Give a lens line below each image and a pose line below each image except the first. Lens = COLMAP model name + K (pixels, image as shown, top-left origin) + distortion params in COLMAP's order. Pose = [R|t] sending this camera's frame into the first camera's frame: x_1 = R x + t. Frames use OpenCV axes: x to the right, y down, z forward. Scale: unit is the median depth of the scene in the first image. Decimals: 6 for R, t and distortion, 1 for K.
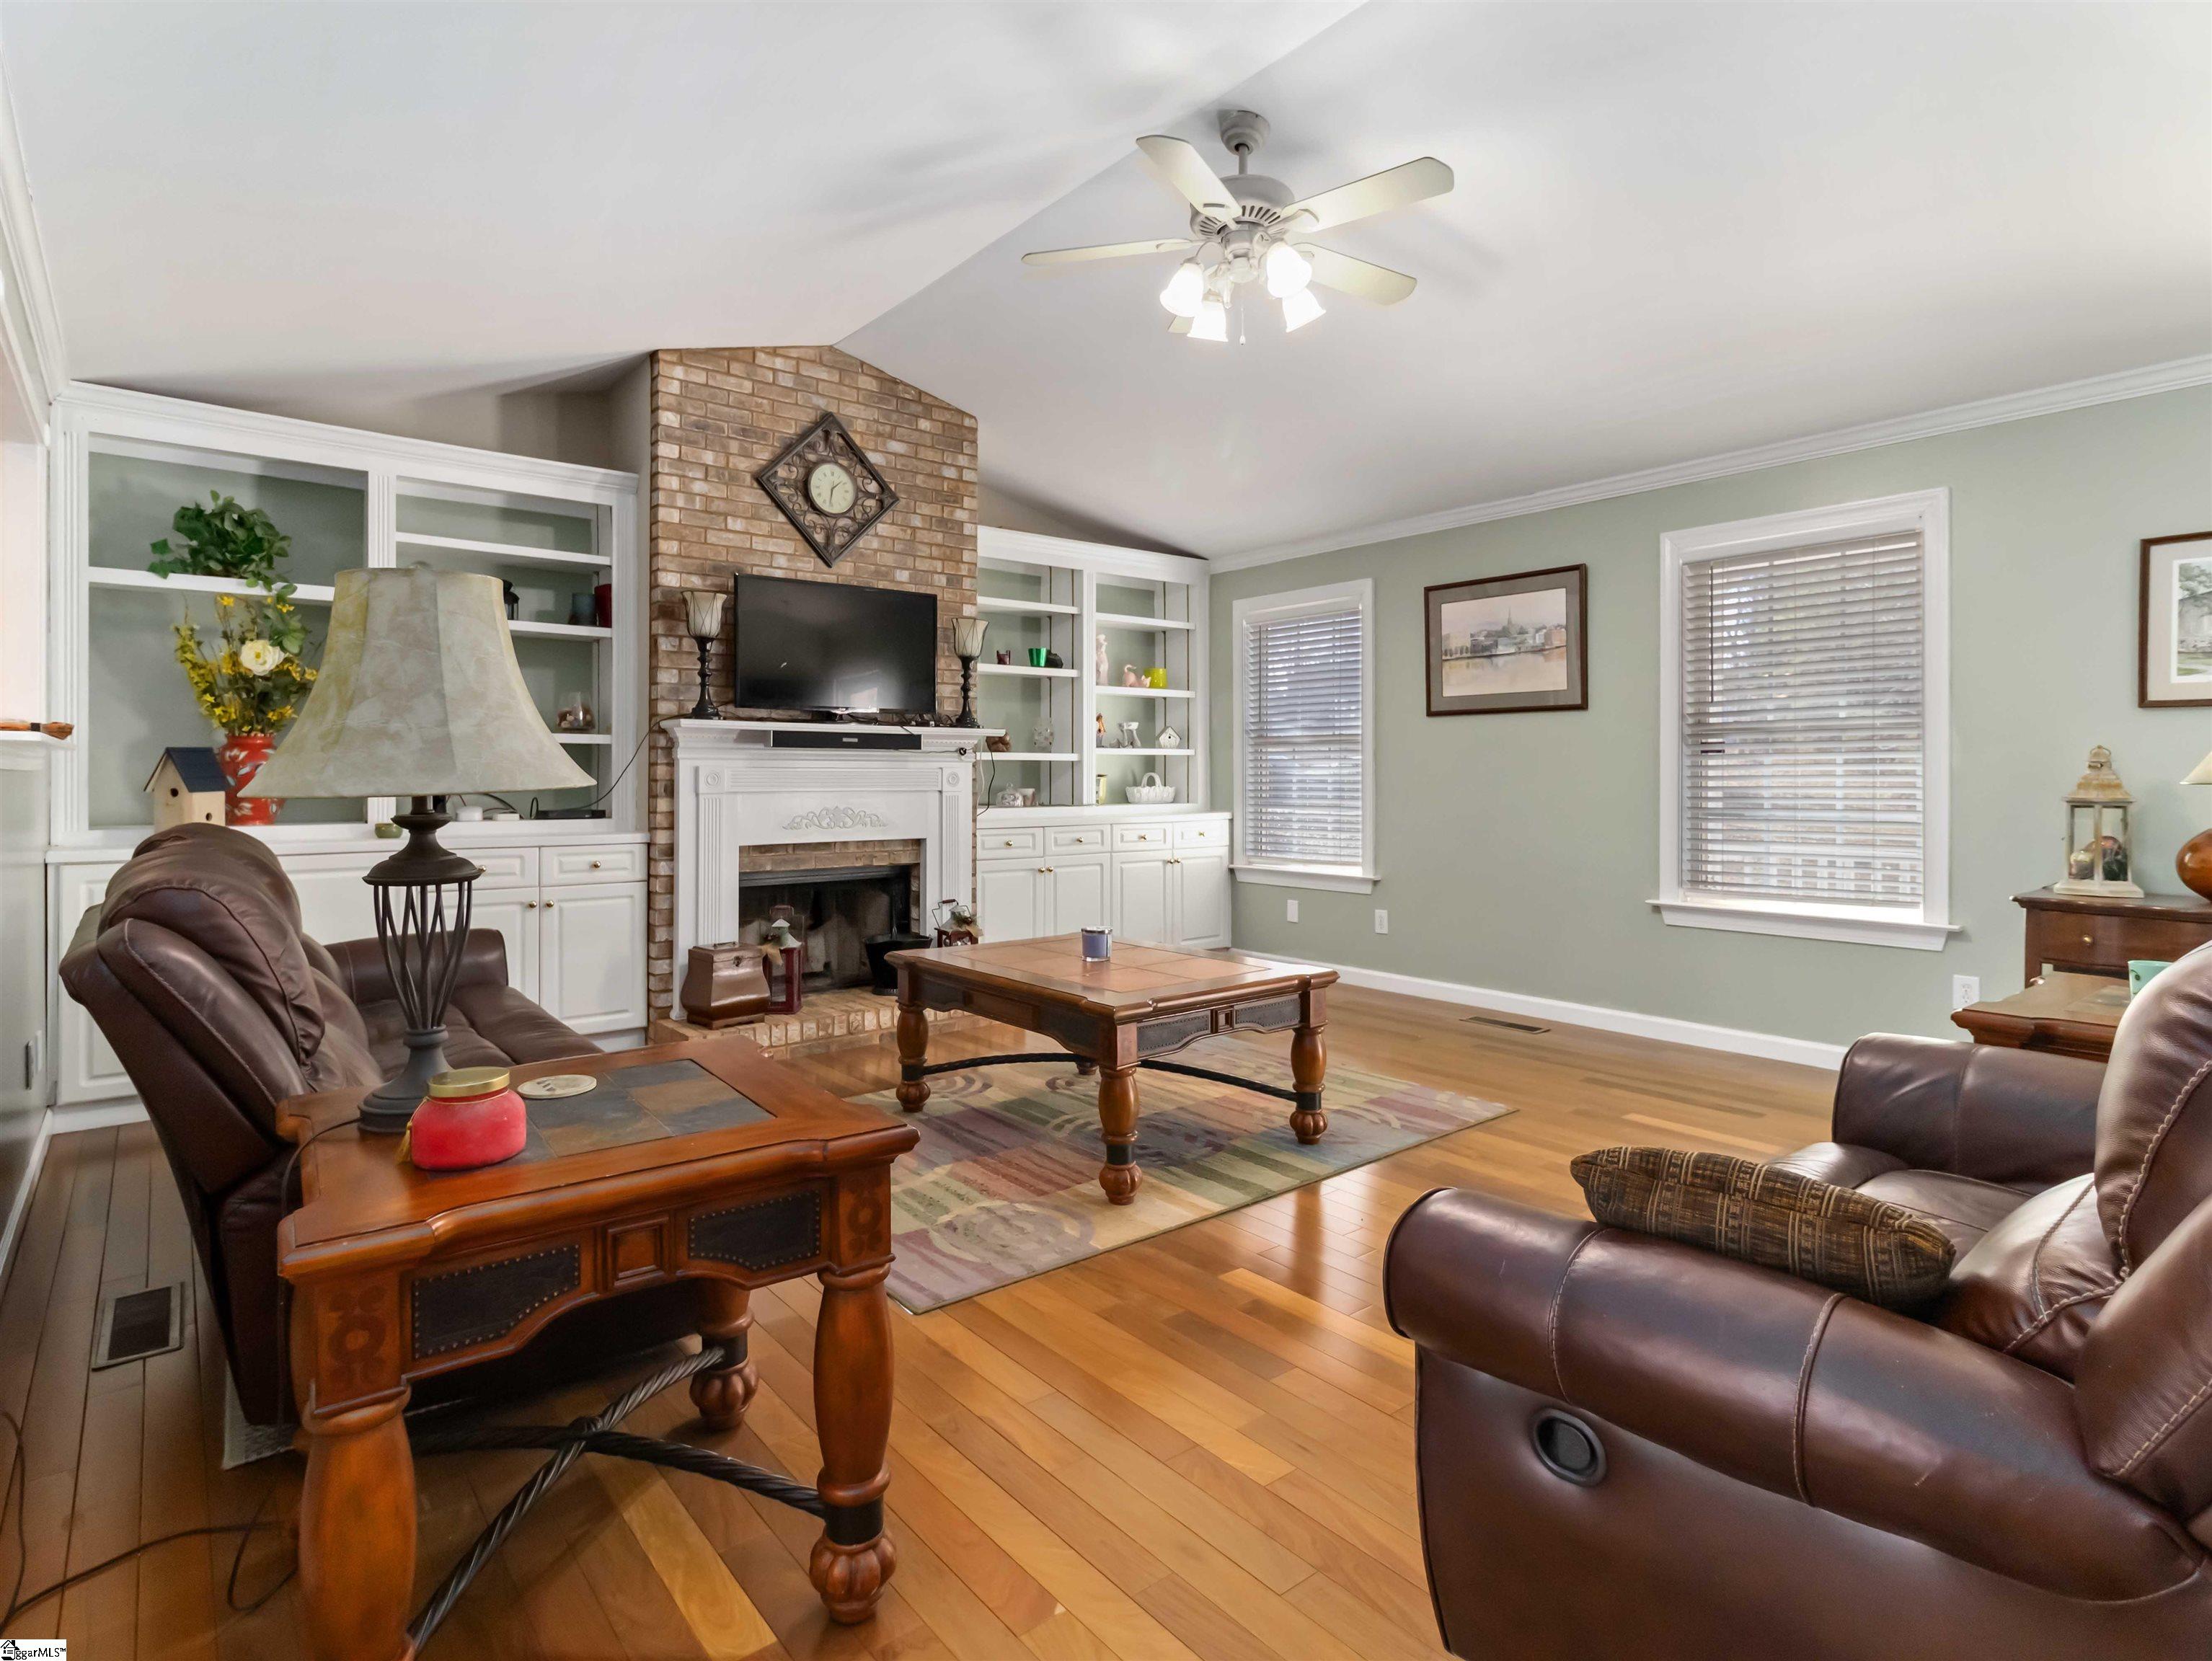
lens RADIAL K [[1175.4, 0, 1103.8], [0, 1175.4, 773.1], [0, 0, 1]] dist [-0.002906, 0.000475]
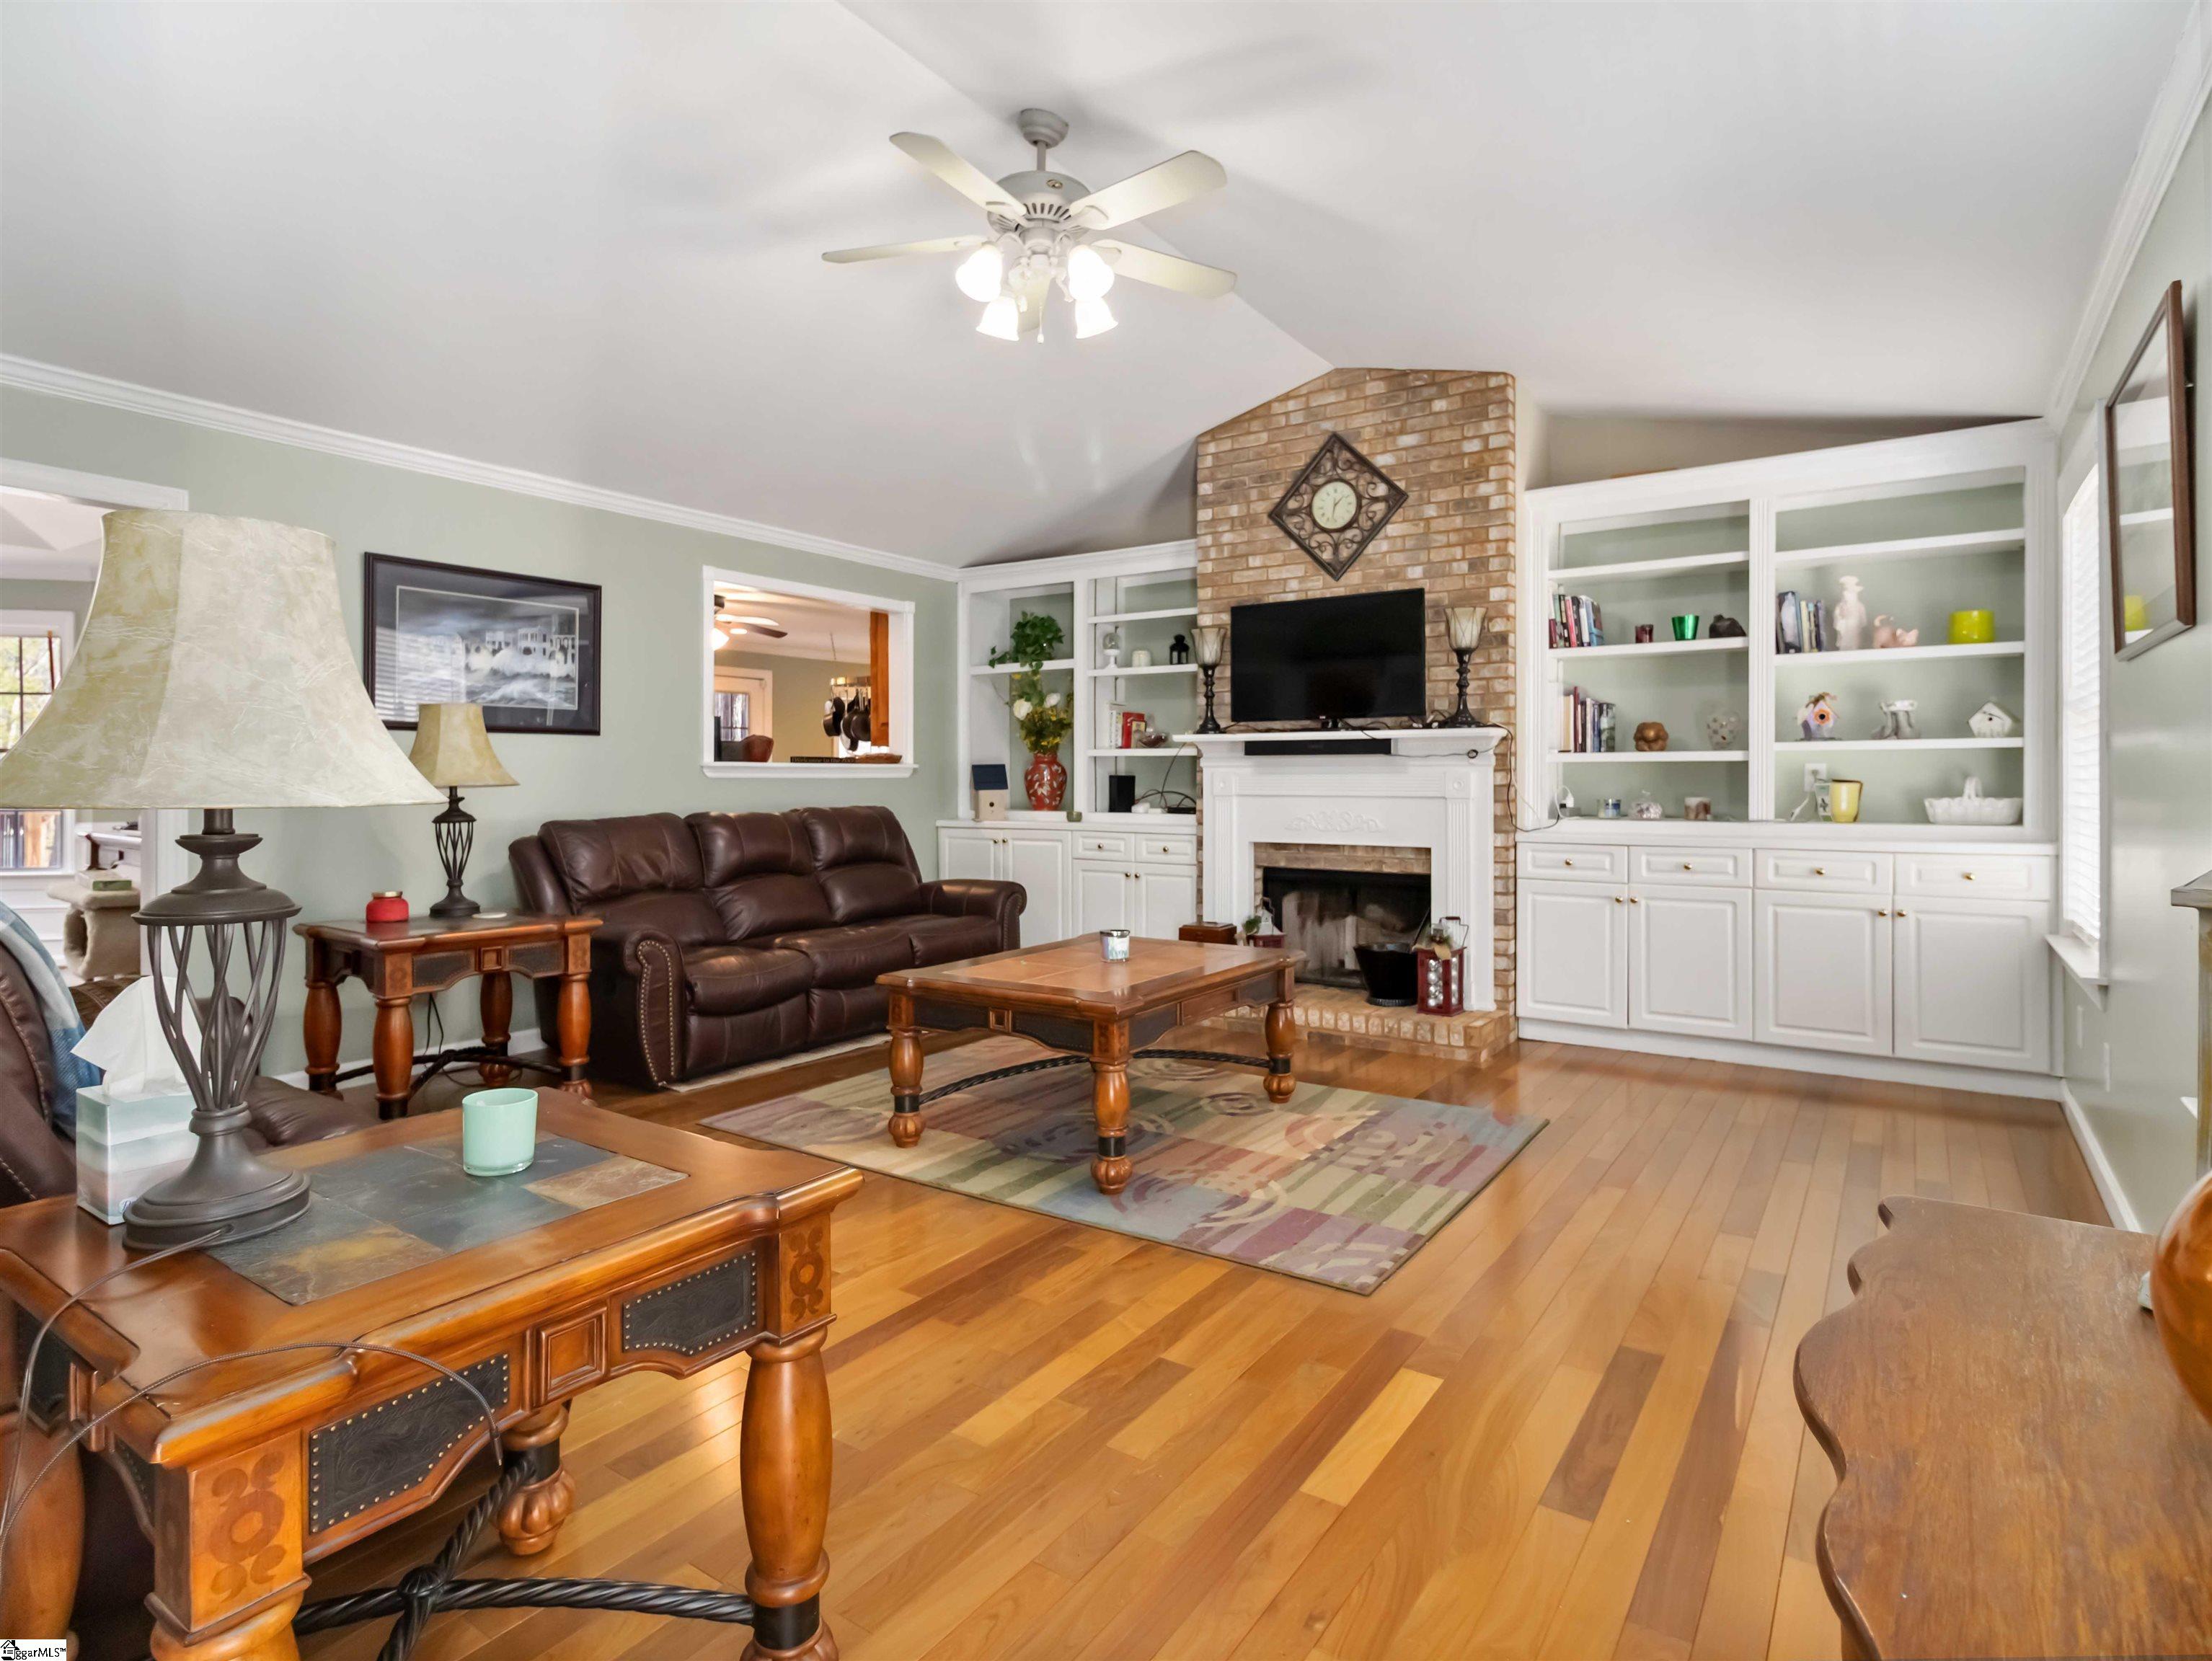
lens RADIAL K [[1175.4, 0, 1086.1], [0, 1175.4, 771.3], [0, 0, 1]] dist [-0.002906, 0.000475]
pose [[0.271607, -0.002180, -0.962406, 0.709050], [0.006292, 0.999980, -0.000490, -0.007093], [0.962388, -0.005923, 0.271615, 0.501140]]
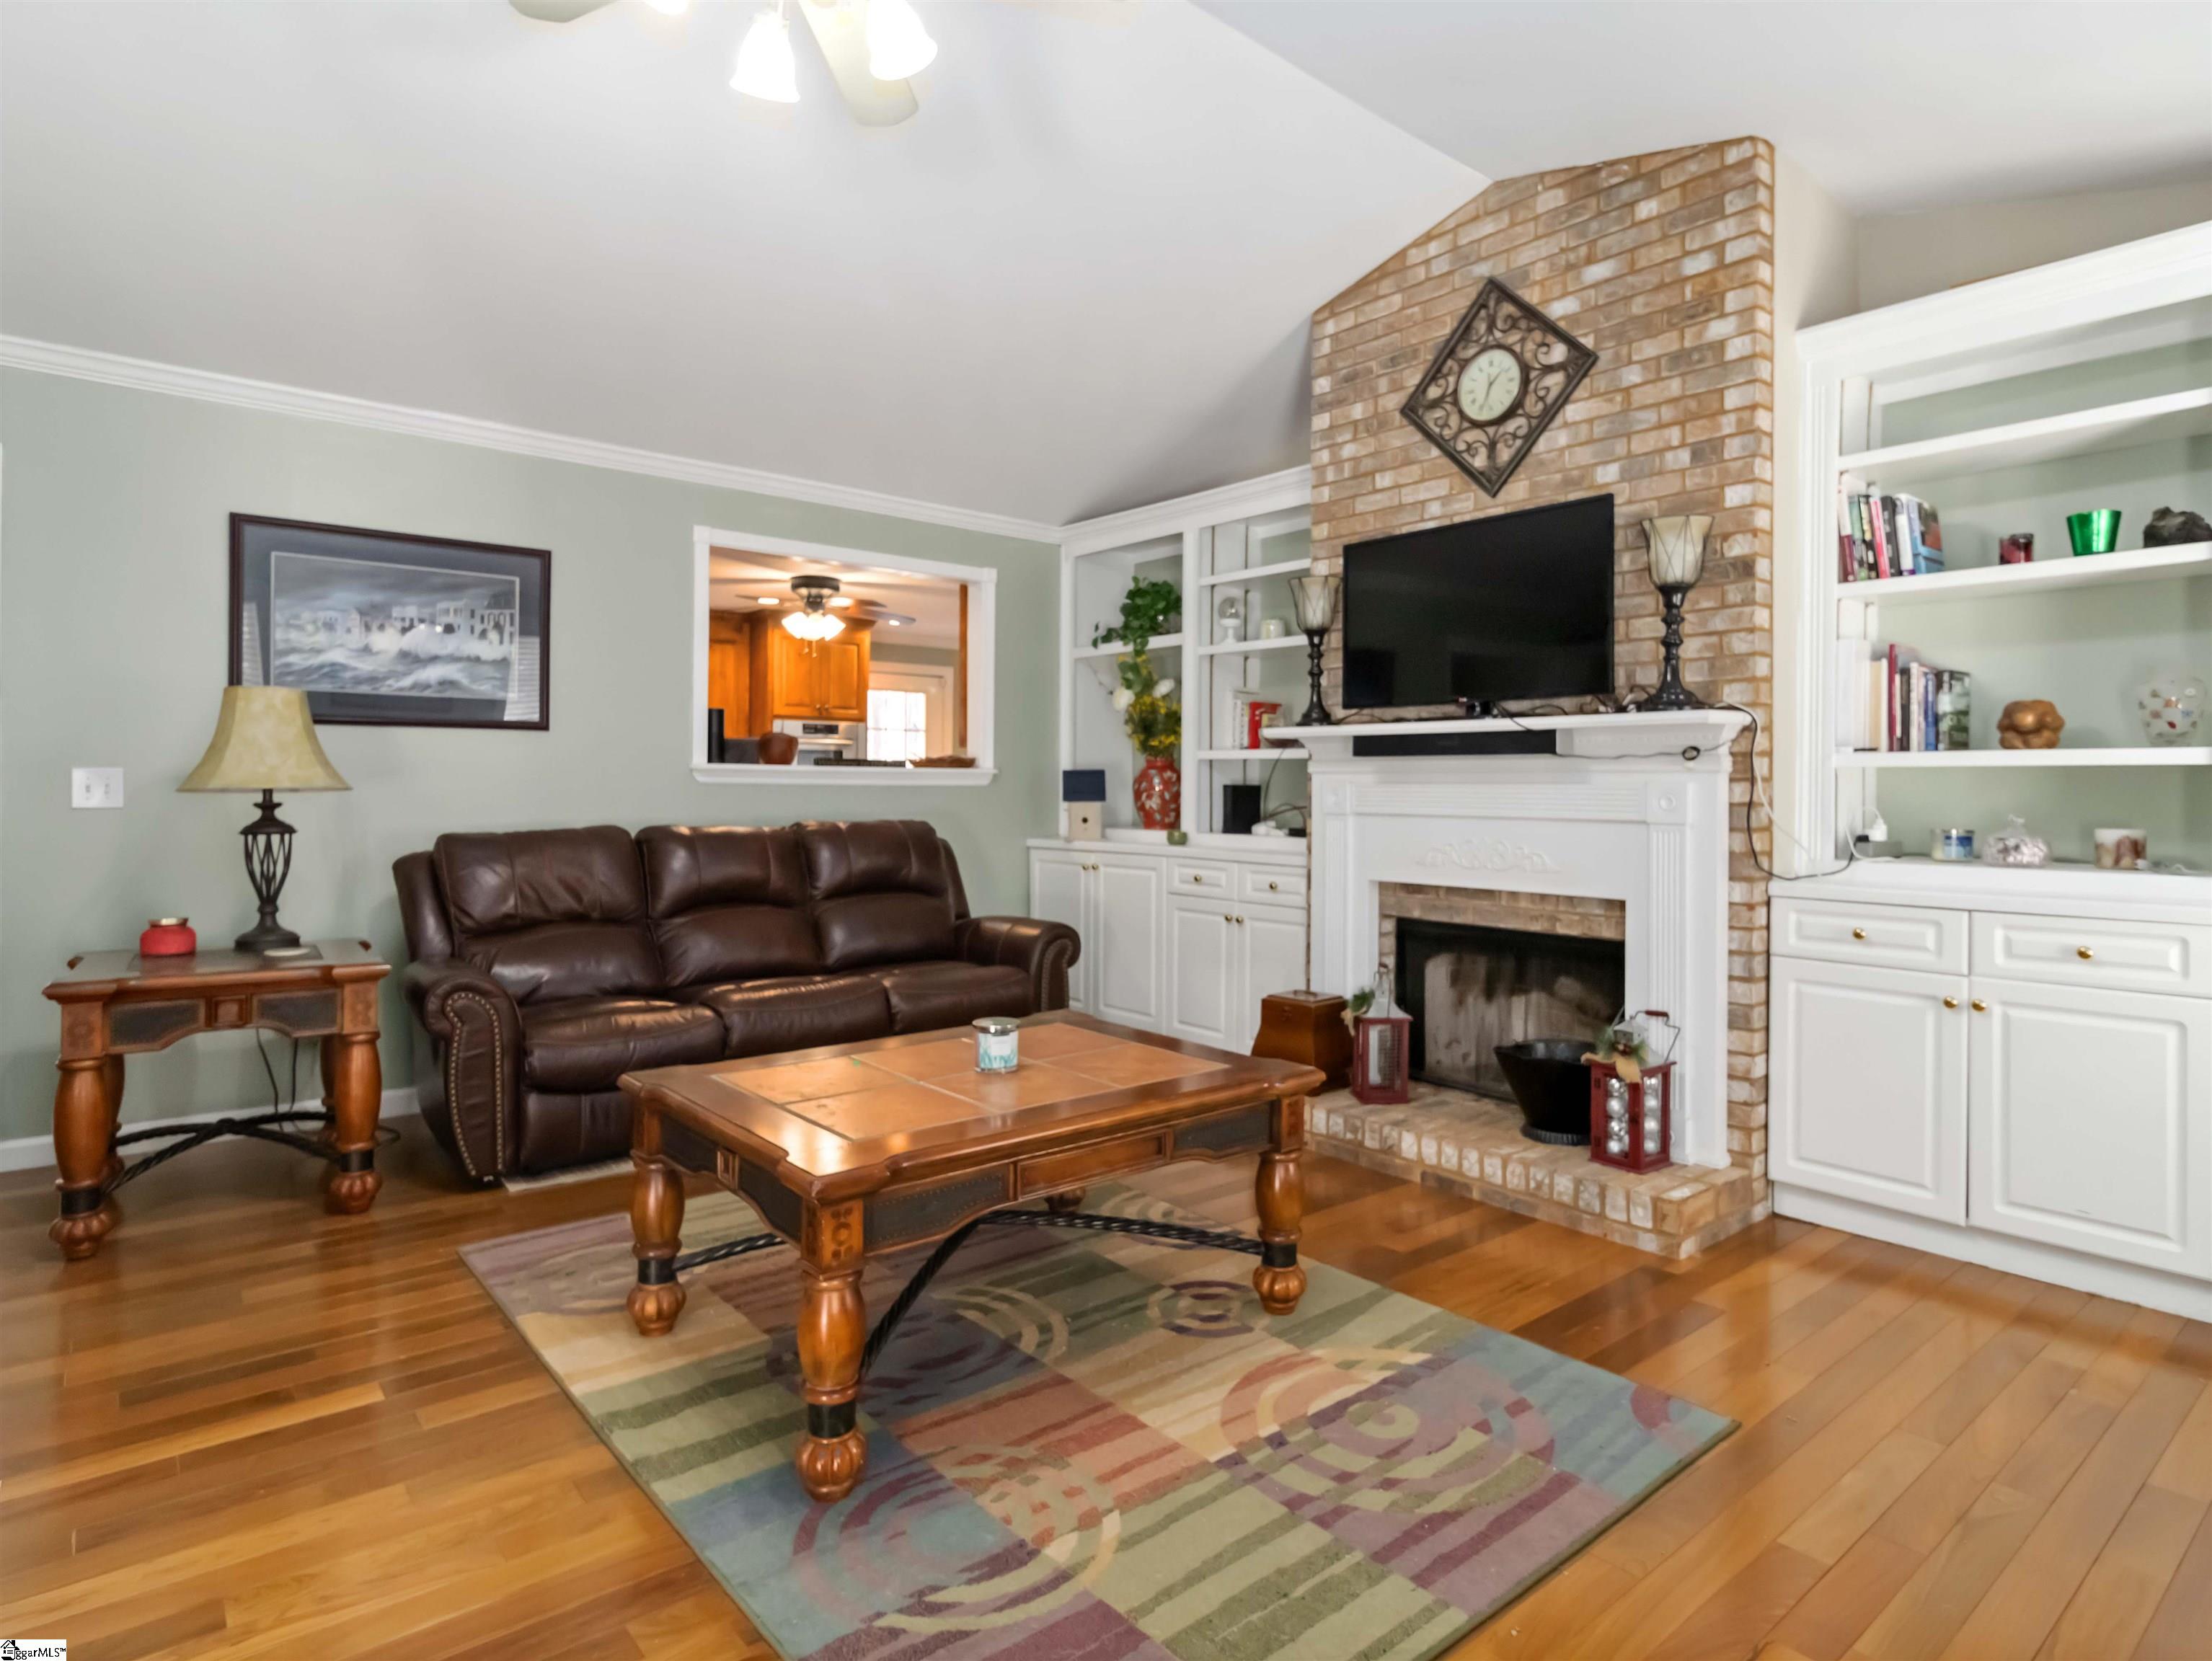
lens RADIAL K [[1215.1, 0, 1086.7], [0, 1215.1, 779.8], [0, 0, 1]] dist [-0.002217, -0.000601]
pose [[-0.001989, -0.003011, -0.999993, 0.491972], [-0.001315, 0.999995, -0.003009, -0.003912], [0.999997, 0.001309, -0.001993, 0.758087]]
